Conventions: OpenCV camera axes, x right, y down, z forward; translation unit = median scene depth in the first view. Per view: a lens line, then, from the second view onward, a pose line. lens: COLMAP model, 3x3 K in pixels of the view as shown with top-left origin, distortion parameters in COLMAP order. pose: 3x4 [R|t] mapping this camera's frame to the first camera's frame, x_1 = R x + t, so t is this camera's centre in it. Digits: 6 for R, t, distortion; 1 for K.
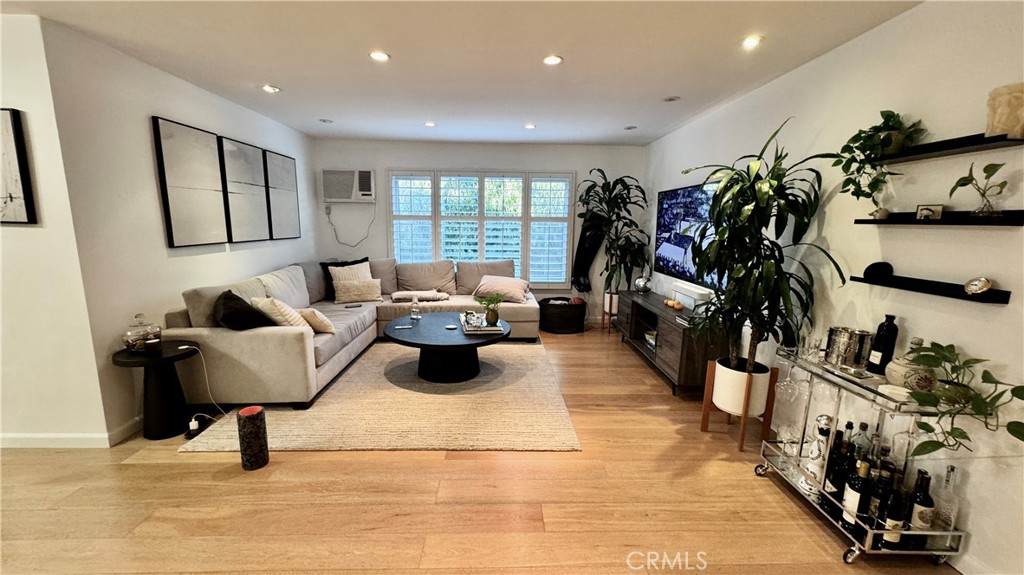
lens RADIAL K [[408.8, 0, 507.9], [0, 408.8, 287.7], [0, 0, 1]] dist [-0.003309, 0.000425]
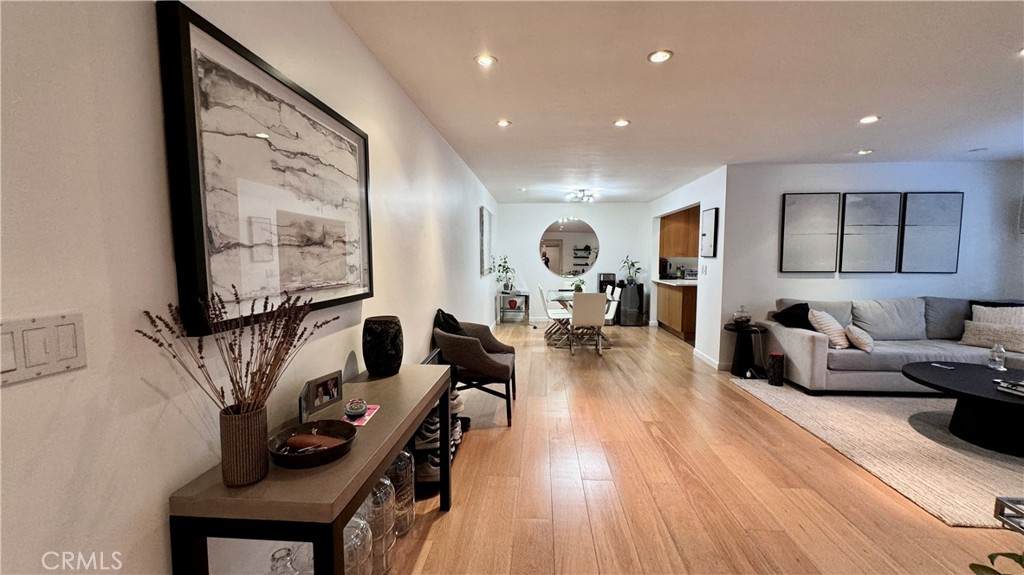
lens RADIAL K [[408.8, 0, 507.5], [0, 408.8, 287.8], [0, 0, 1]] dist [-0.003309, 0.000425]
pose [[-0.117108, 0.060381, -0.991282, 0.755667], [-0.160718, 0.983841, 0.078915, 0.007515], [0.980028, 0.168558, -0.105512, 0.103529]]
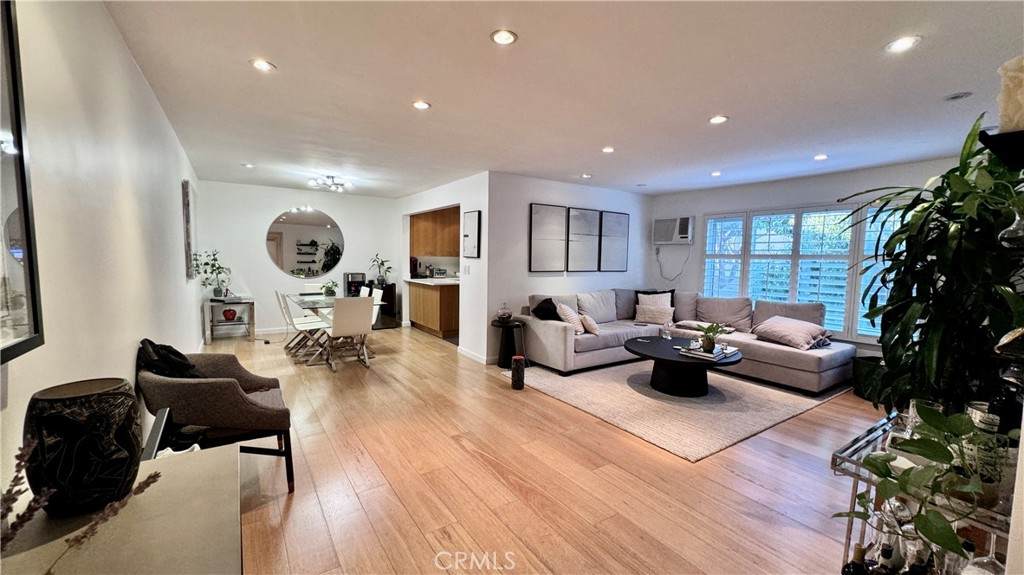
lens RADIAL K [[408.8, 0, 511.1], [0, 408.8, 288.6], [0, 0, 1]] dist [-0.003309, 0.000425]
pose [[0.527777, 0.061633, -0.847144, 0.585986], [-0.145713, 0.989148, -0.018817, 0.020496], [0.836791, 0.133371, 0.531030, -0.035533]]
